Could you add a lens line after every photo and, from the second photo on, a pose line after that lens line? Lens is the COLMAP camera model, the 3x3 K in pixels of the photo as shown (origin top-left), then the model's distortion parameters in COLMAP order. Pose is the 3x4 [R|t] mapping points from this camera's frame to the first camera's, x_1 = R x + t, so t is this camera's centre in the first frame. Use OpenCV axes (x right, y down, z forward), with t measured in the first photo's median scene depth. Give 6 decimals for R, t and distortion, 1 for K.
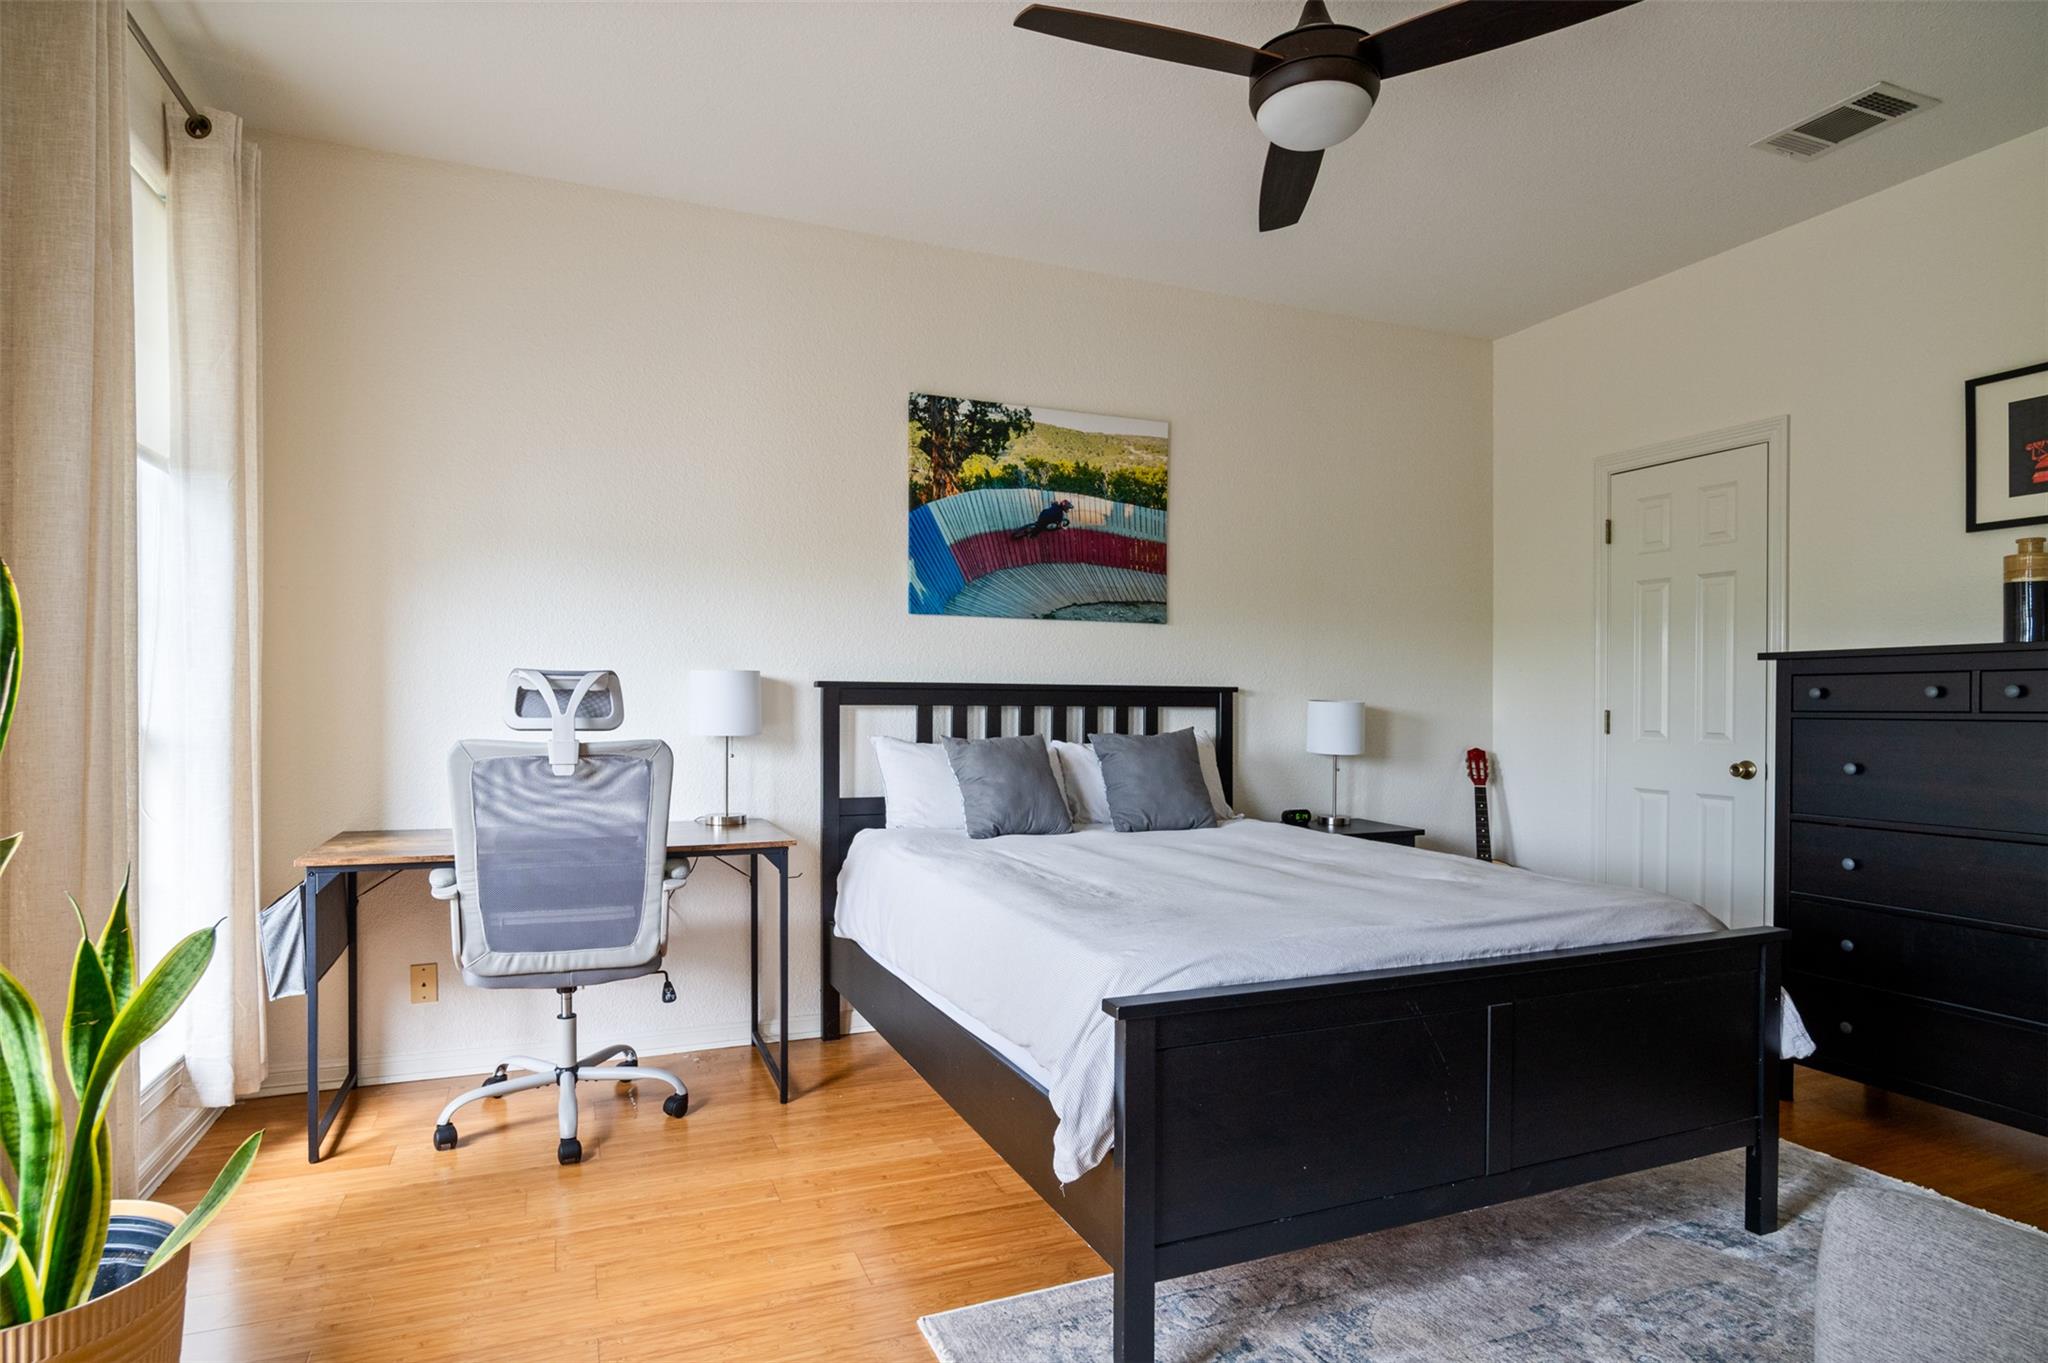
lens RADIAL K [[1151.1, 0, 1037.8], [0, 1151.1, 722.0], [0, 0, 1]] dist [-0.001186, -0.000081]
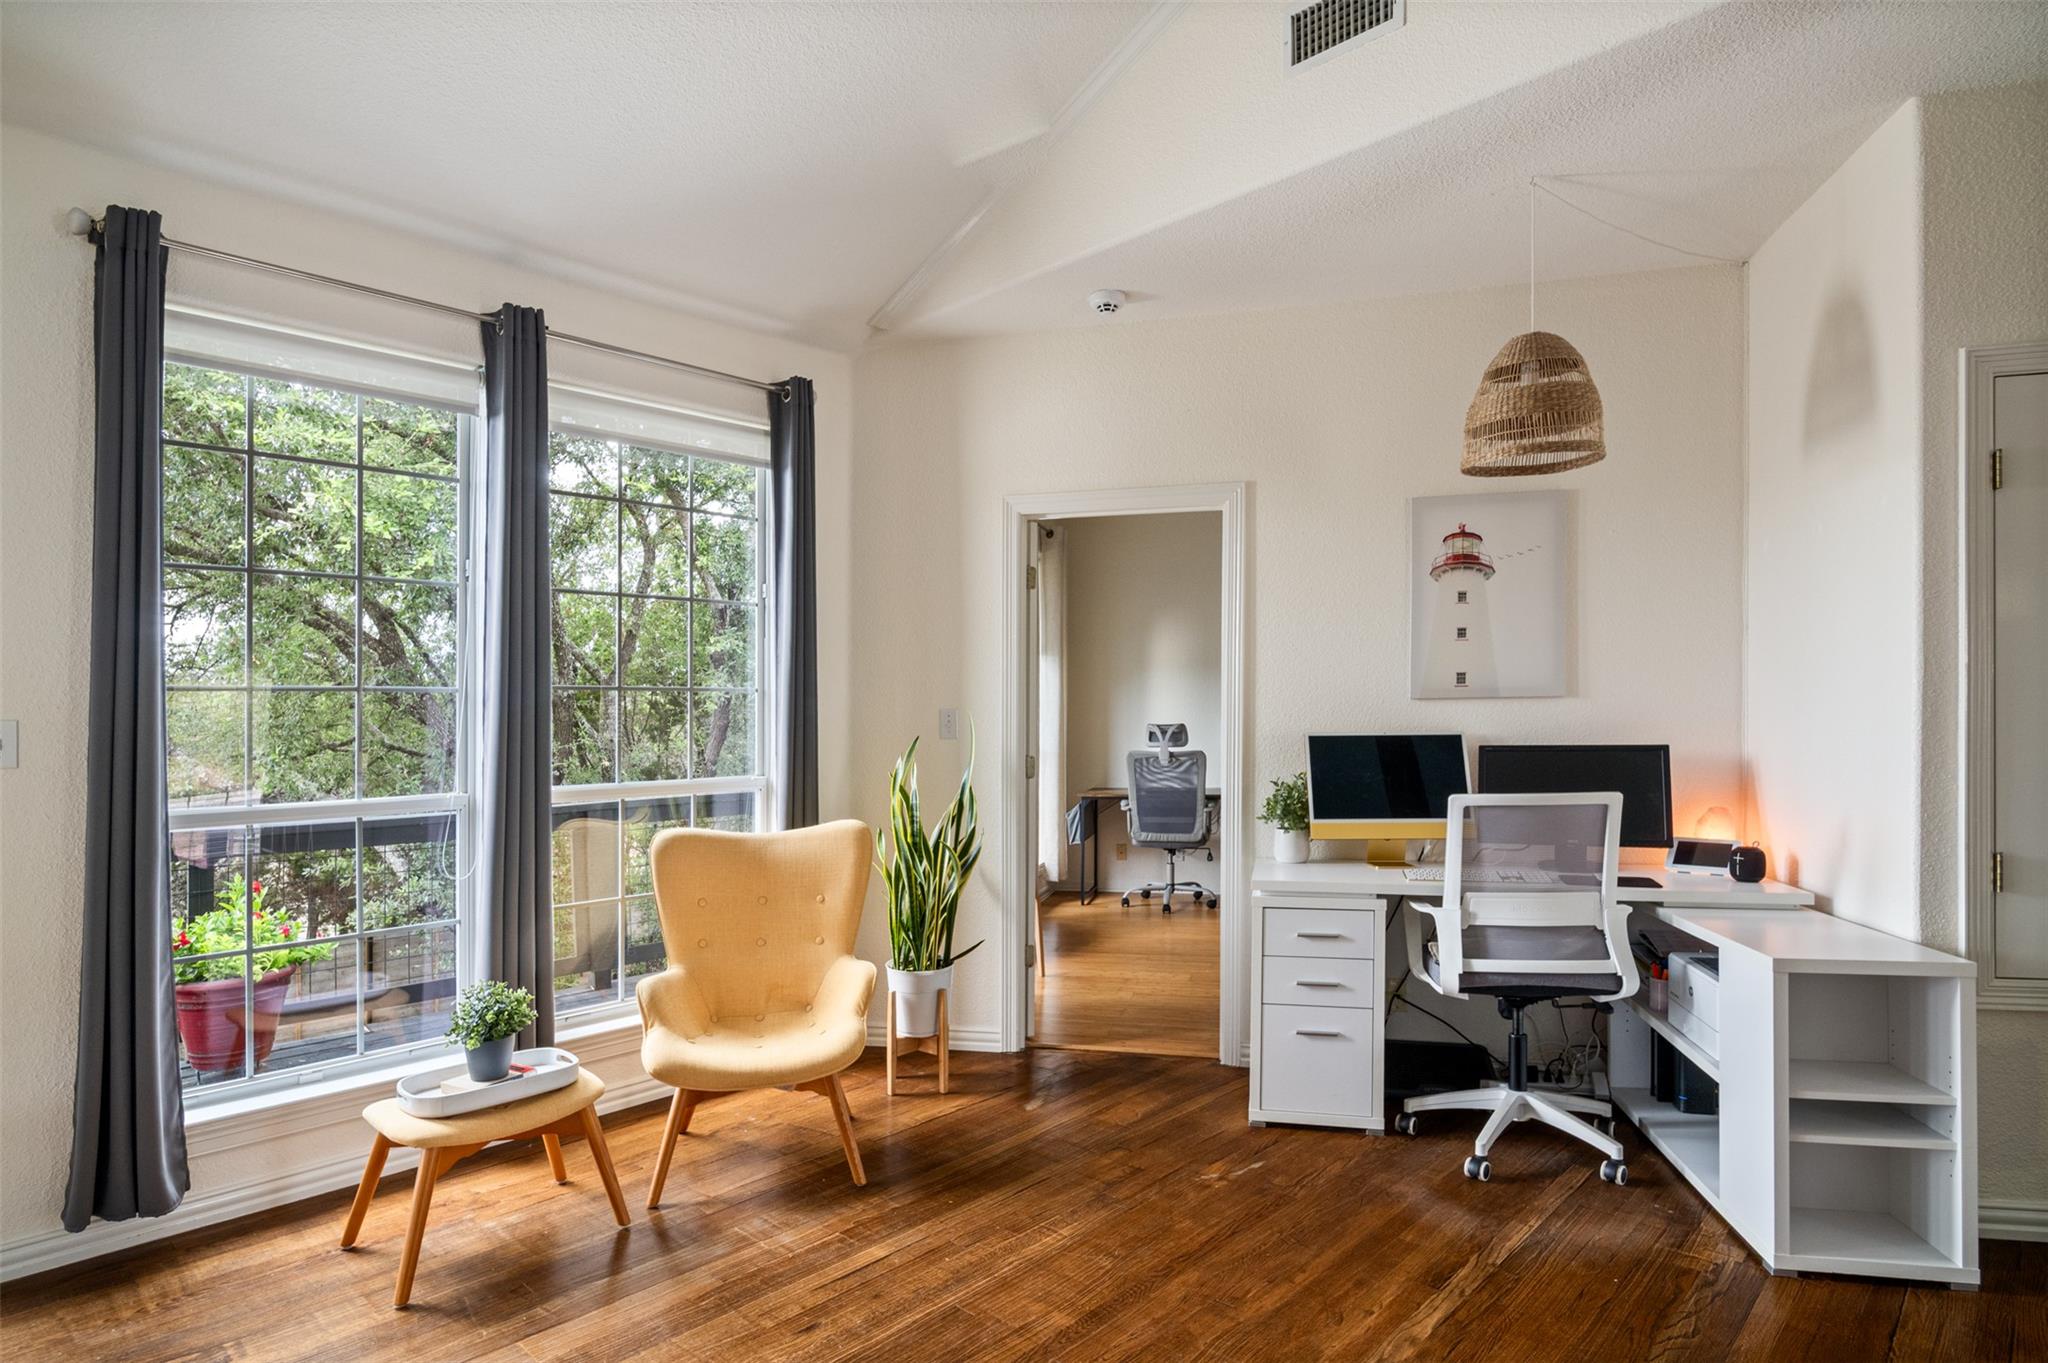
lens RADIAL K [[1151.1, 0, 1037.8], [0, 1151.1, 722.0], [0, 0, 1]] dist [-0.001186, -0.000081]
pose [[0.828260, -0.004903, -0.560323, 0.792240], [-0.005179, 0.999852, -0.016405, -0.005107], [0.560321, 0.016490, 0.828112, -1.291789]]
